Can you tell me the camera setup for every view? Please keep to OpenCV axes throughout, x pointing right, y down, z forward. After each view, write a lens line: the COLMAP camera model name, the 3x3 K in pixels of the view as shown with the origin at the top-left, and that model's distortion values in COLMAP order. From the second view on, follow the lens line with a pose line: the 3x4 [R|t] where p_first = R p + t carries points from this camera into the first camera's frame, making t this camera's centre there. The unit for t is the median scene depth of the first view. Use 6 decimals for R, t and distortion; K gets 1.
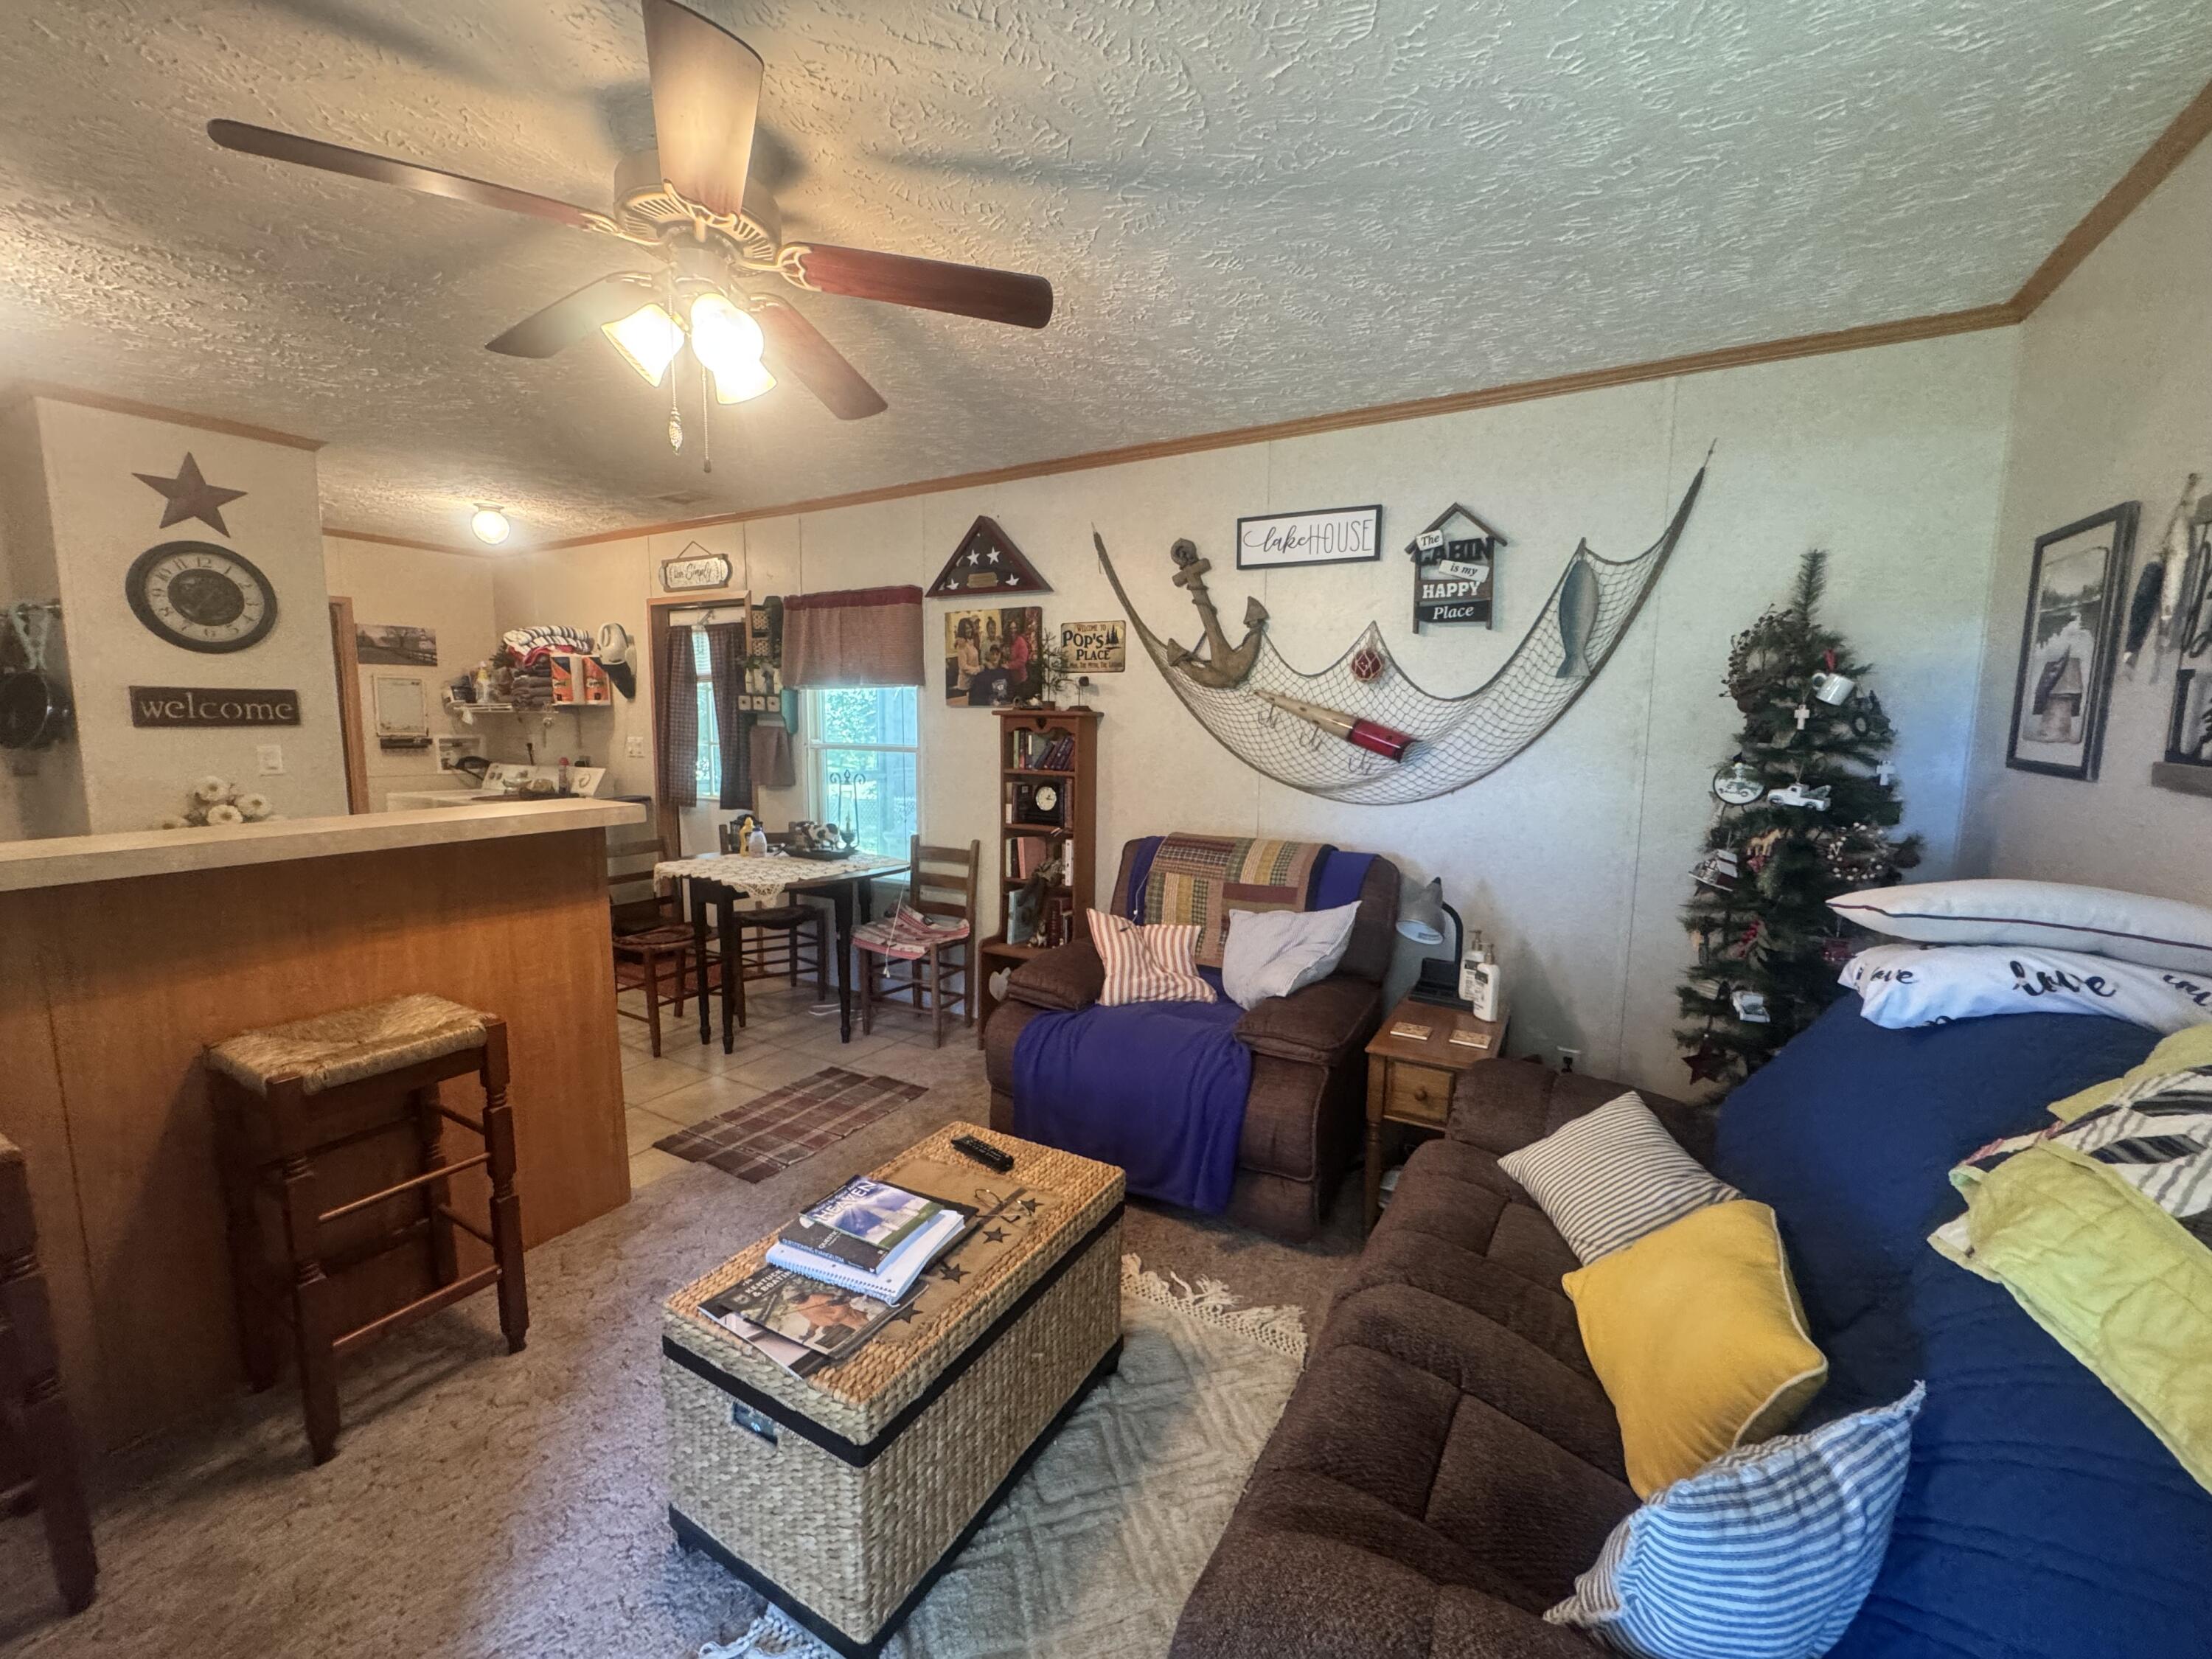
lens RADIAL K [[891.6, 0, 1105.6], [0, 891.6, 823.7], [0, 0, 1]] dist [0.000858, 0.000063]
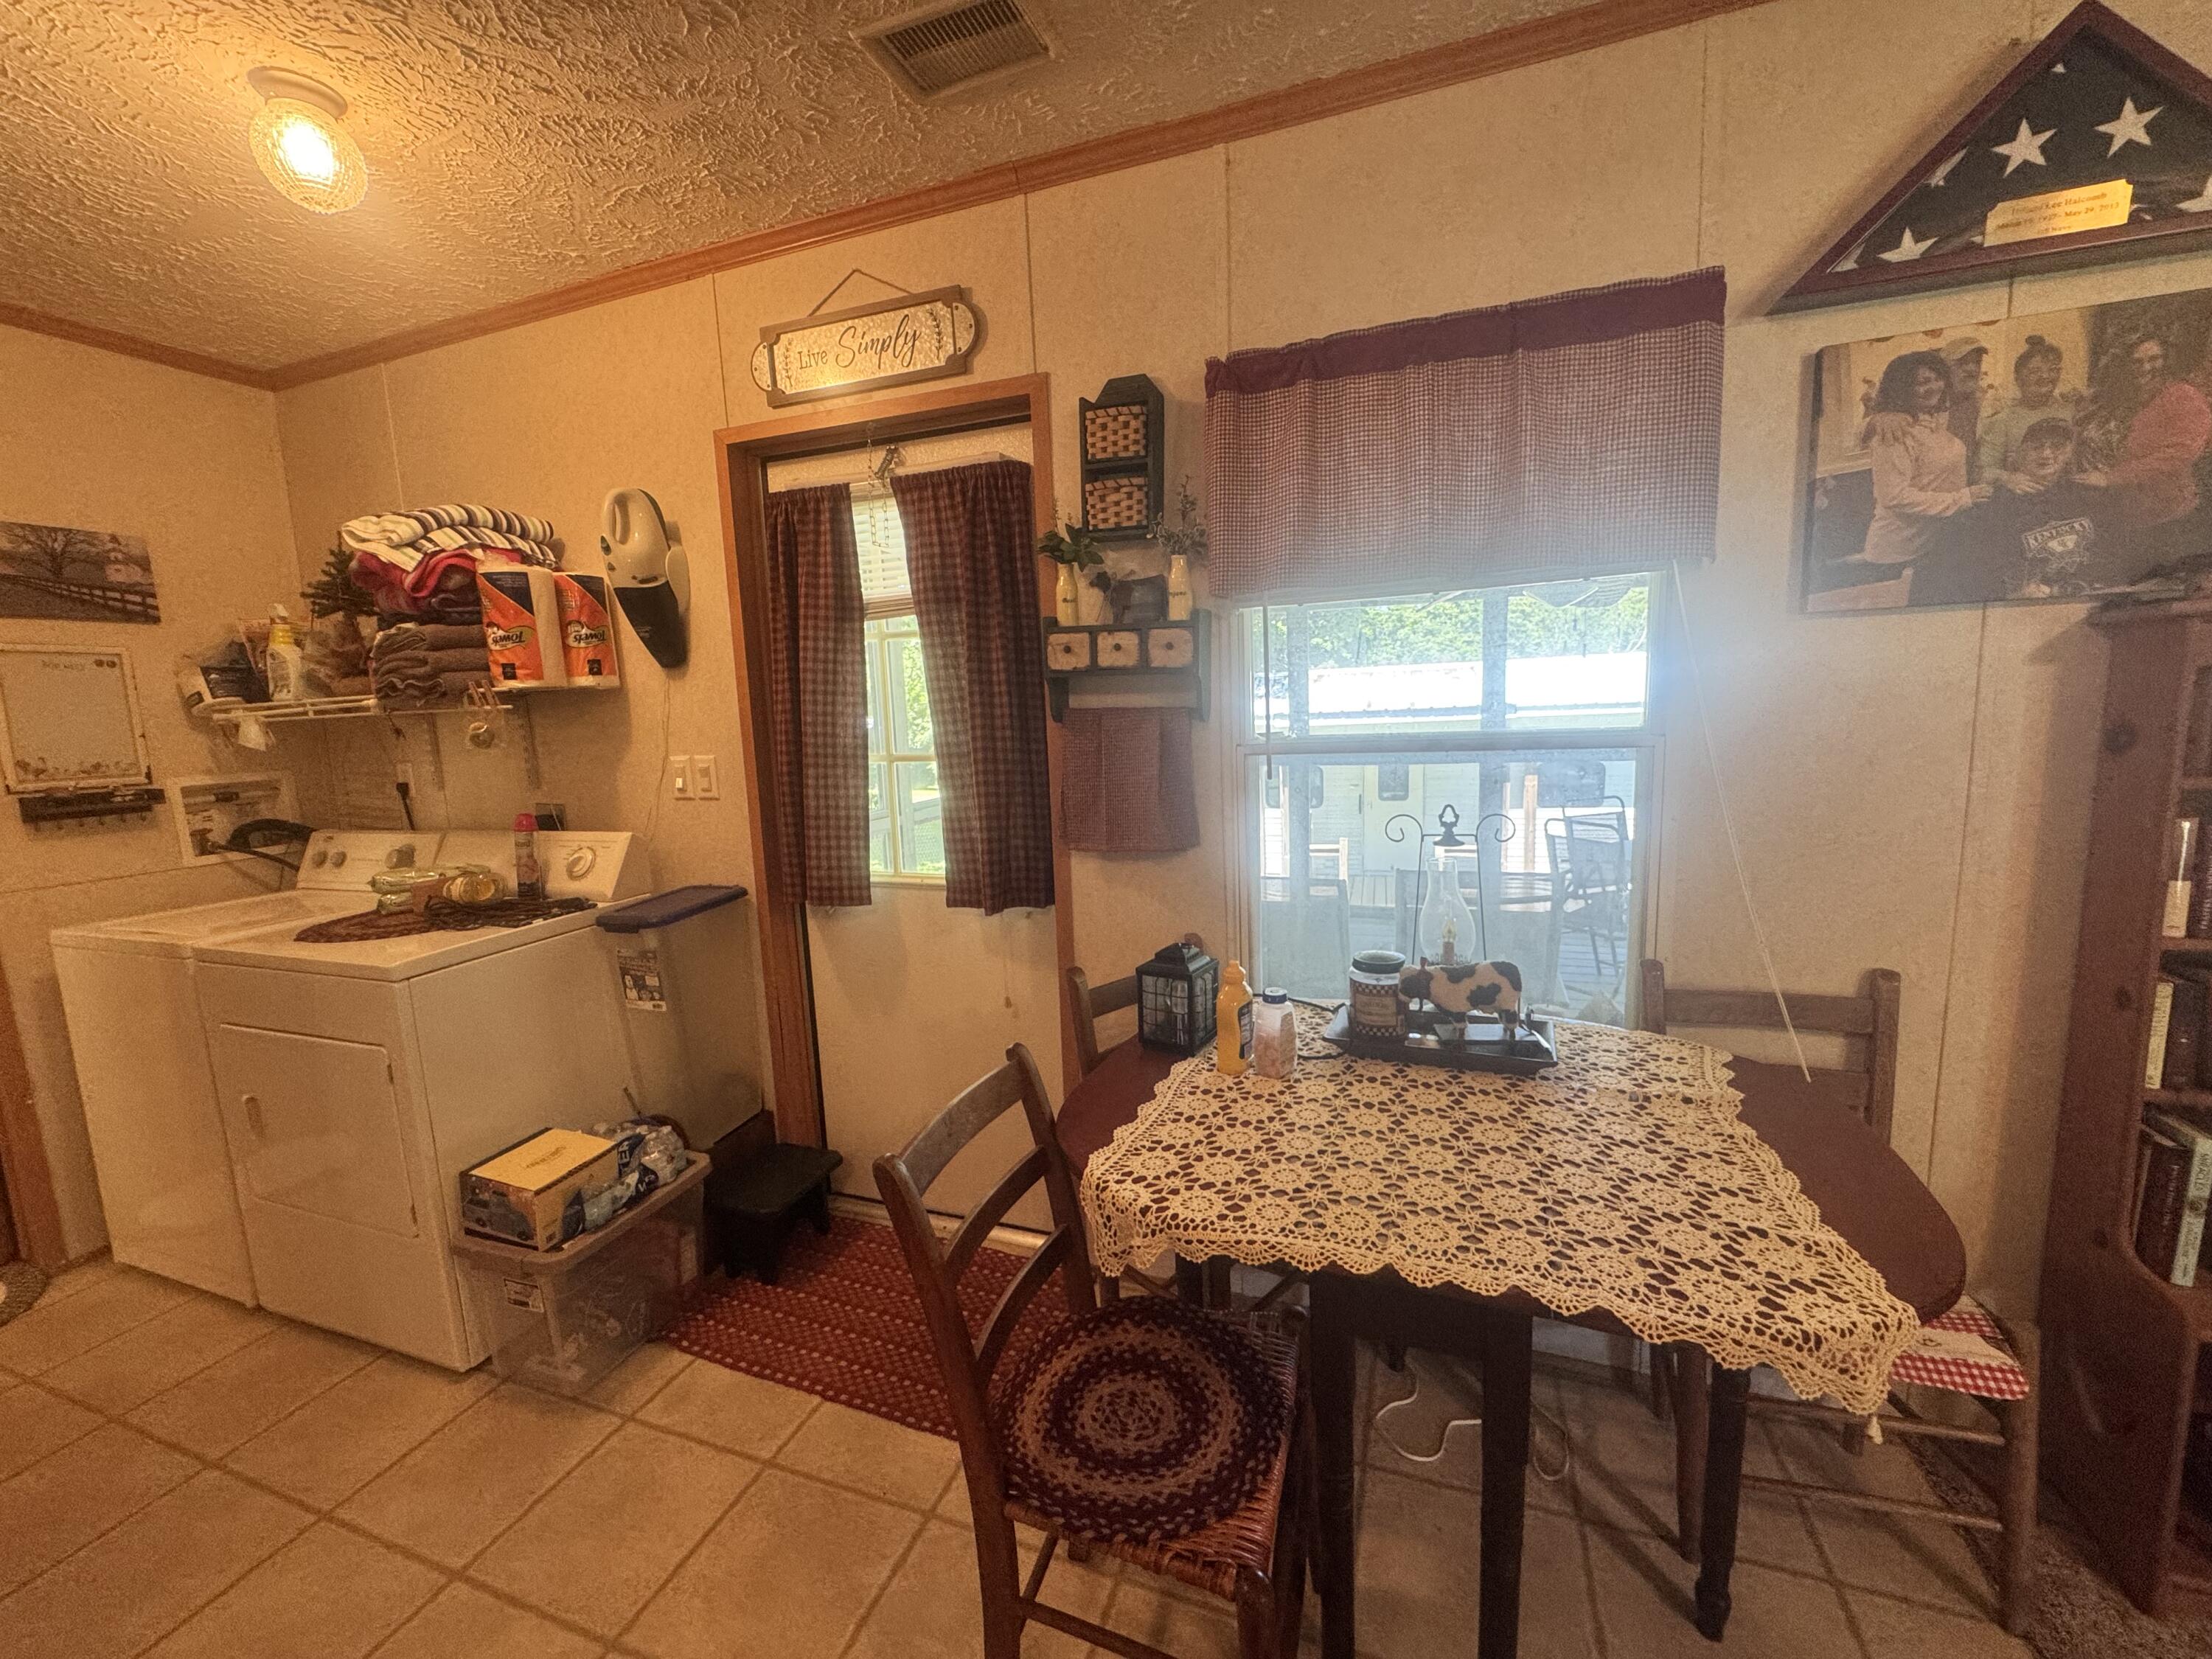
lens RADIAL K [[894.1, 0, 1106.0], [0, 894.1, 829.5], [0, 0, 1]] dist [-0.002167, -0.000310]
pose [[0.982730, -0.075340, 0.169012, -0.412582], [0.072192, 0.997085, 0.024705, -0.057779], [-0.170381, -0.012077, 0.985304, 0.538065]]
